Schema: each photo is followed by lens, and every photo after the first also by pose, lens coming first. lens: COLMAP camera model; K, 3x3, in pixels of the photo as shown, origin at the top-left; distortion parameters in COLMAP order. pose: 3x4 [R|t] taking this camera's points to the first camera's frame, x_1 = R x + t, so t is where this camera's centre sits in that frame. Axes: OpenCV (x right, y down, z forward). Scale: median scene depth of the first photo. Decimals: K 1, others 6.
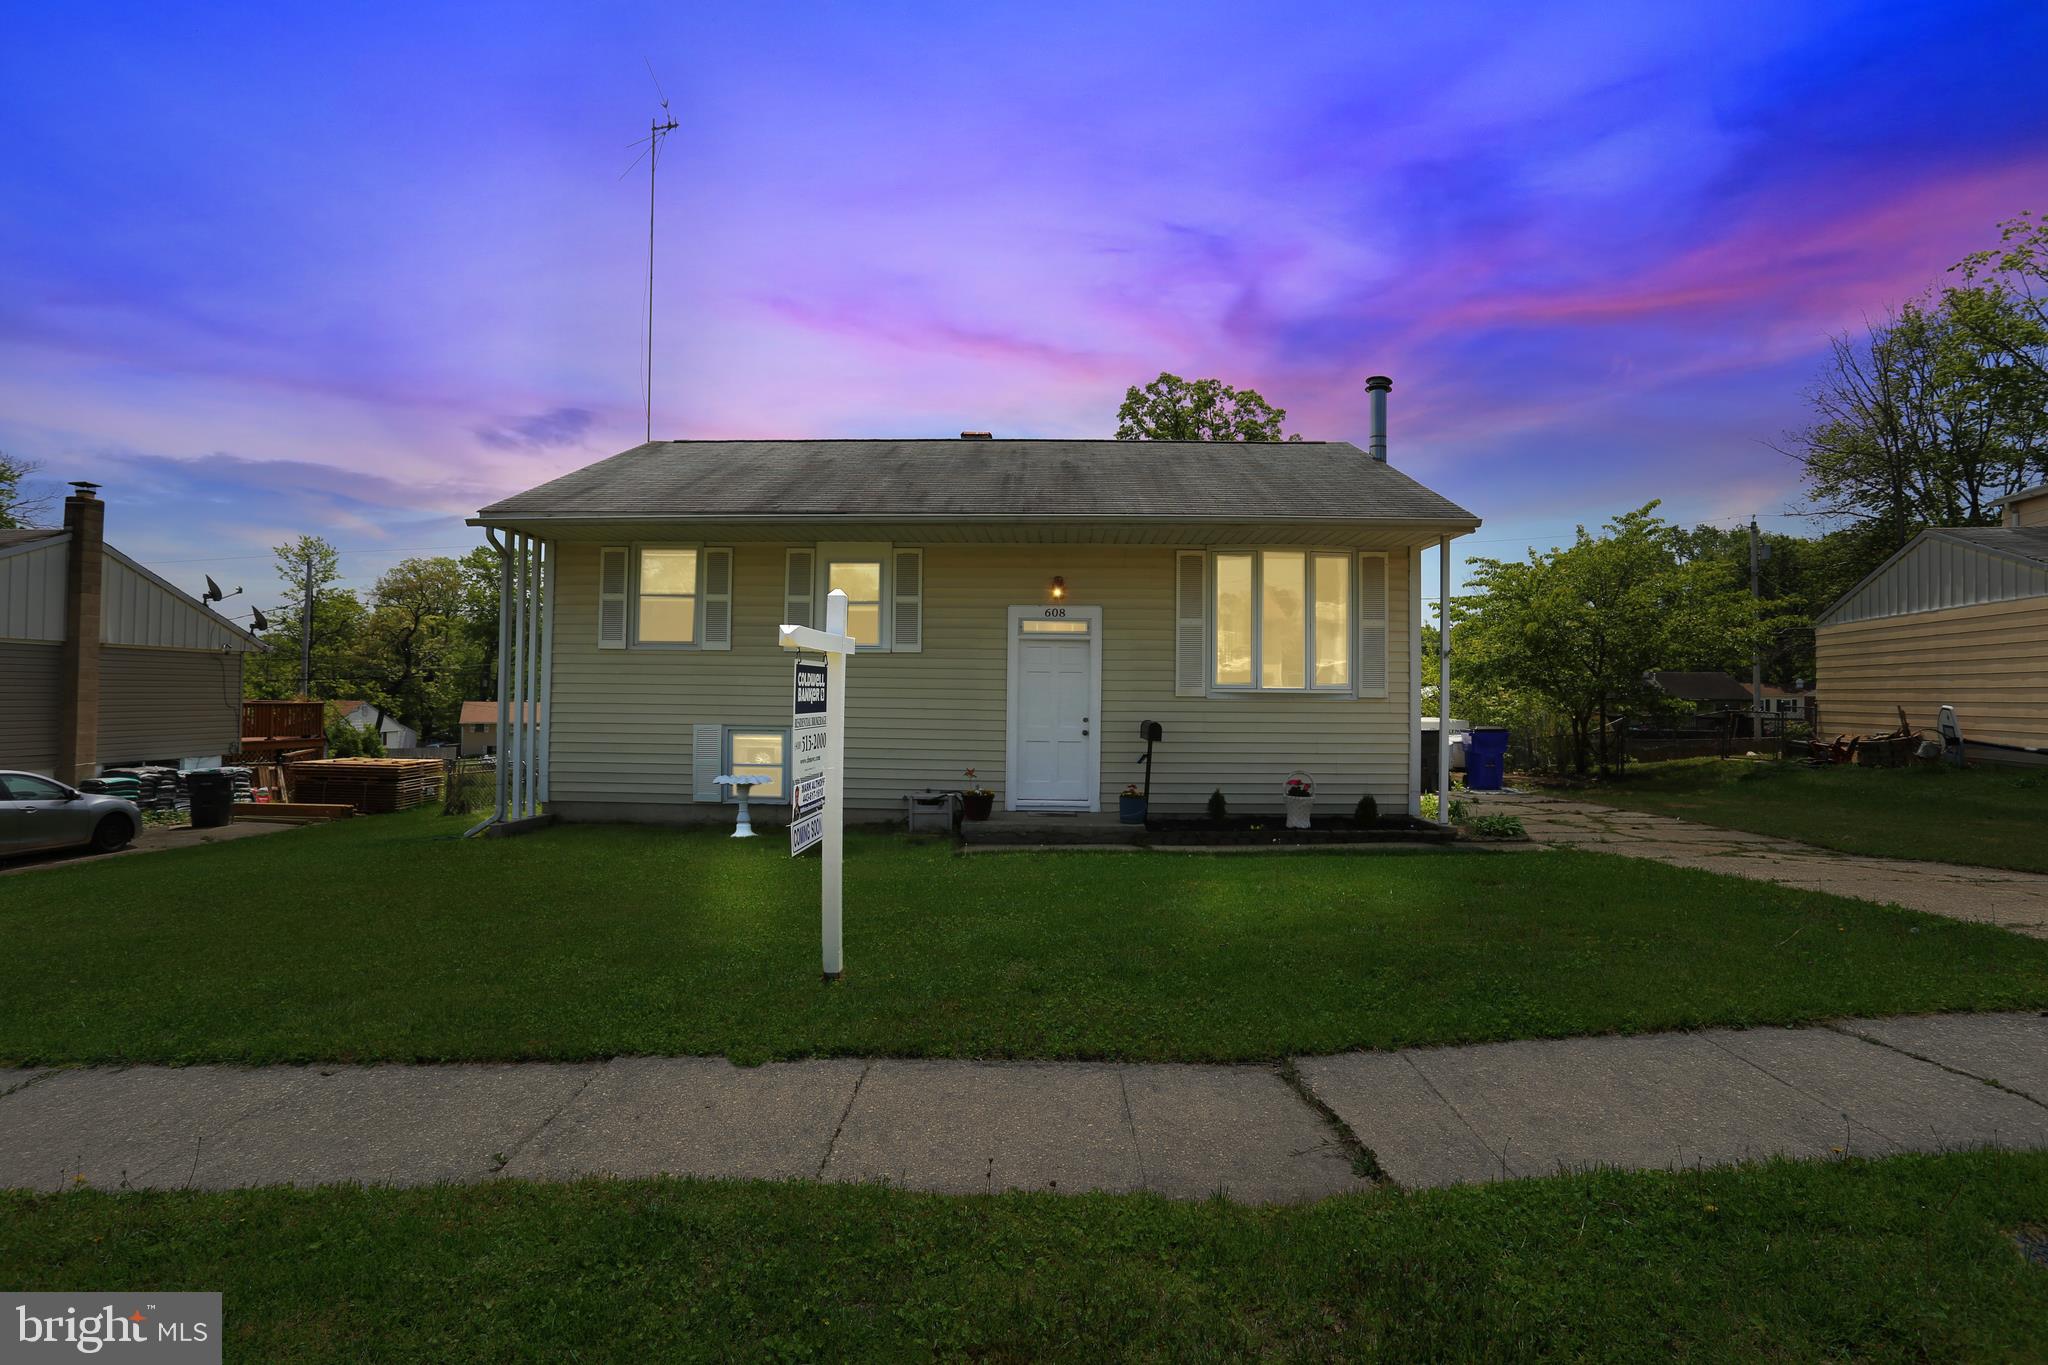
lens RADIAL K [[1006.1, 0, 1024.0], [0, 1006.1, 682.5], [0, 0, 1]] dist [-0.069832, 0.028588]
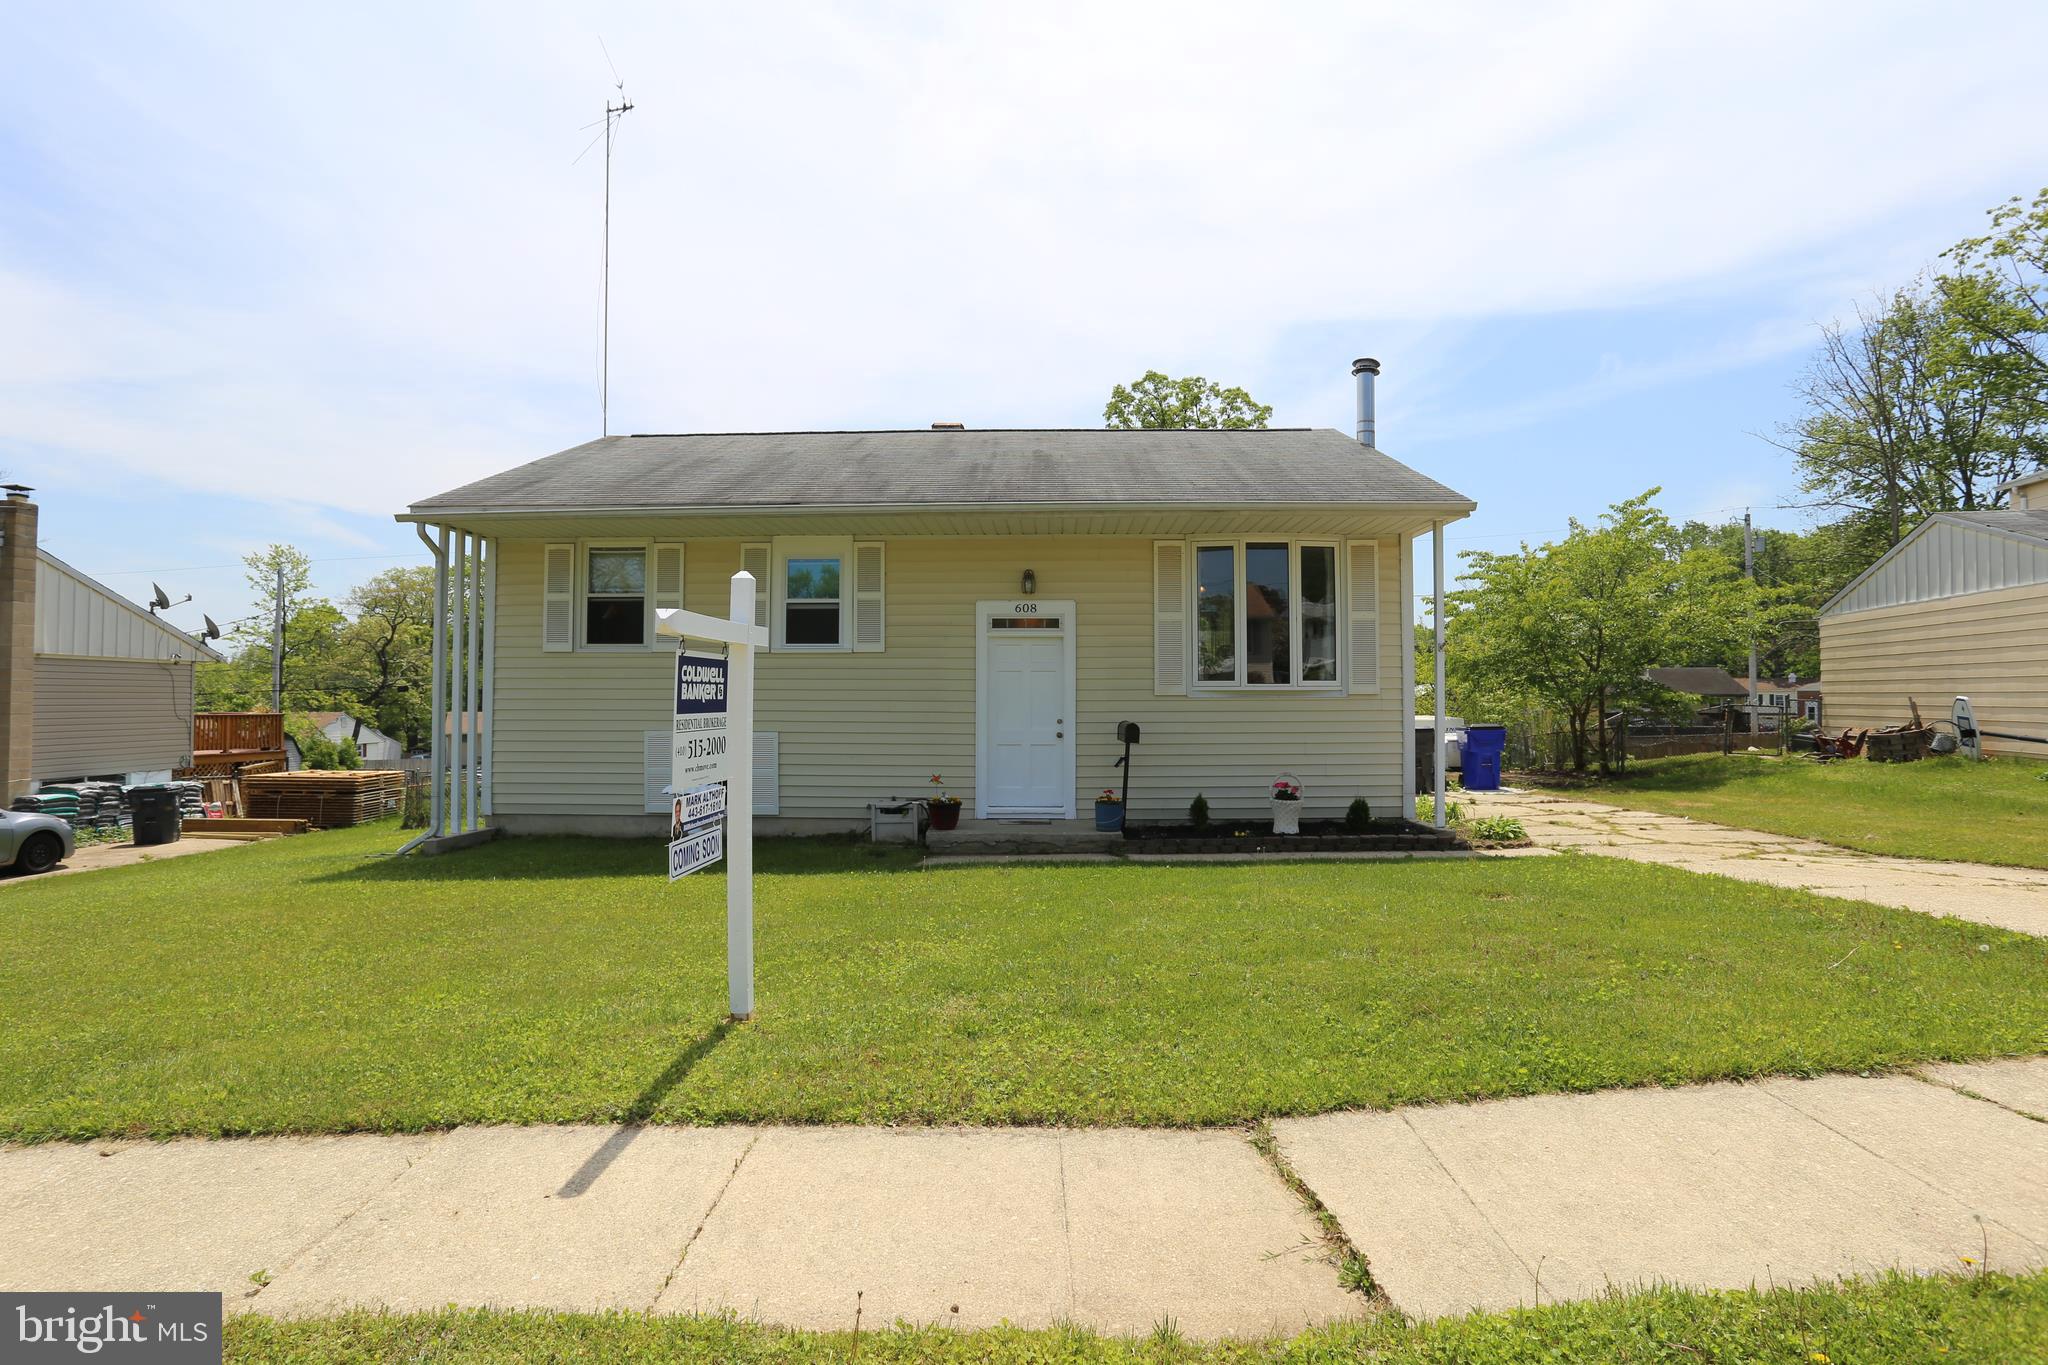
lens RADIAL K [[1006.1, 0, 1024.0], [0, 1006.1, 682.5], [0, 0, 1]] dist [-0.069832, 0.028588]
pose [[0.999909, -0.011457, 0.007191, 0.021733], [0.011488, 0.999925, -0.004179, 0.004390], [-0.007143, 0.004261, 0.999965, 0.057992]]
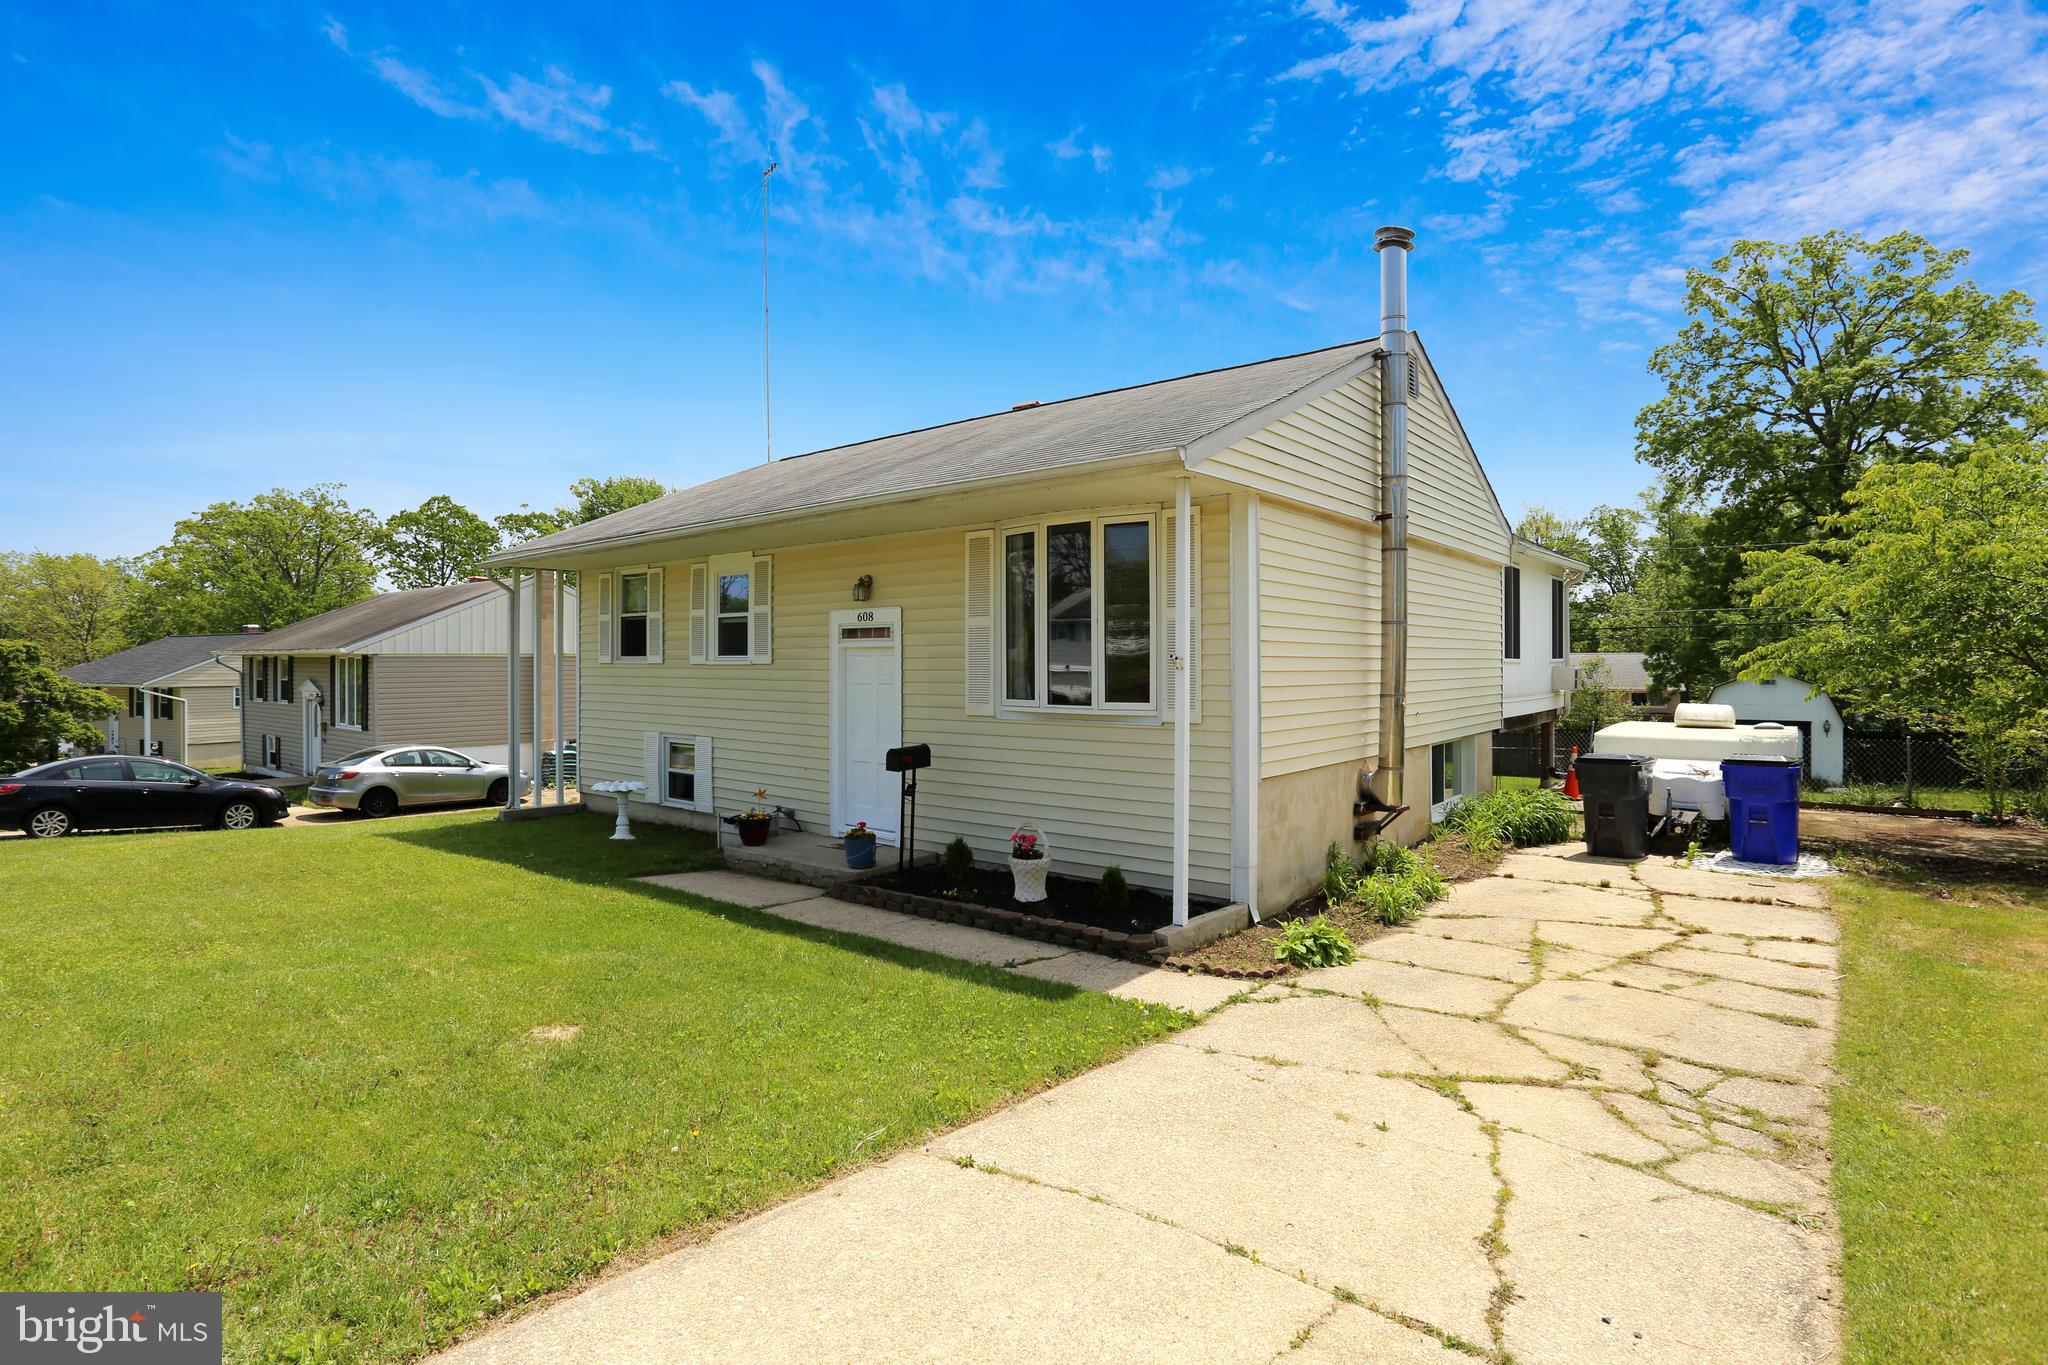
lens RADIAL K [[1006.1, 0, 1024.0], [0, 1006.1, 682.5], [0, 0, 1]] dist [-0.069832, 0.028588]
pose [[0.796150, -0.002217, -0.605095, 0.677918], [0.022221, 0.999426, 0.025574, -0.031643], [0.604691, -0.033807, 0.795742, 0.389435]]
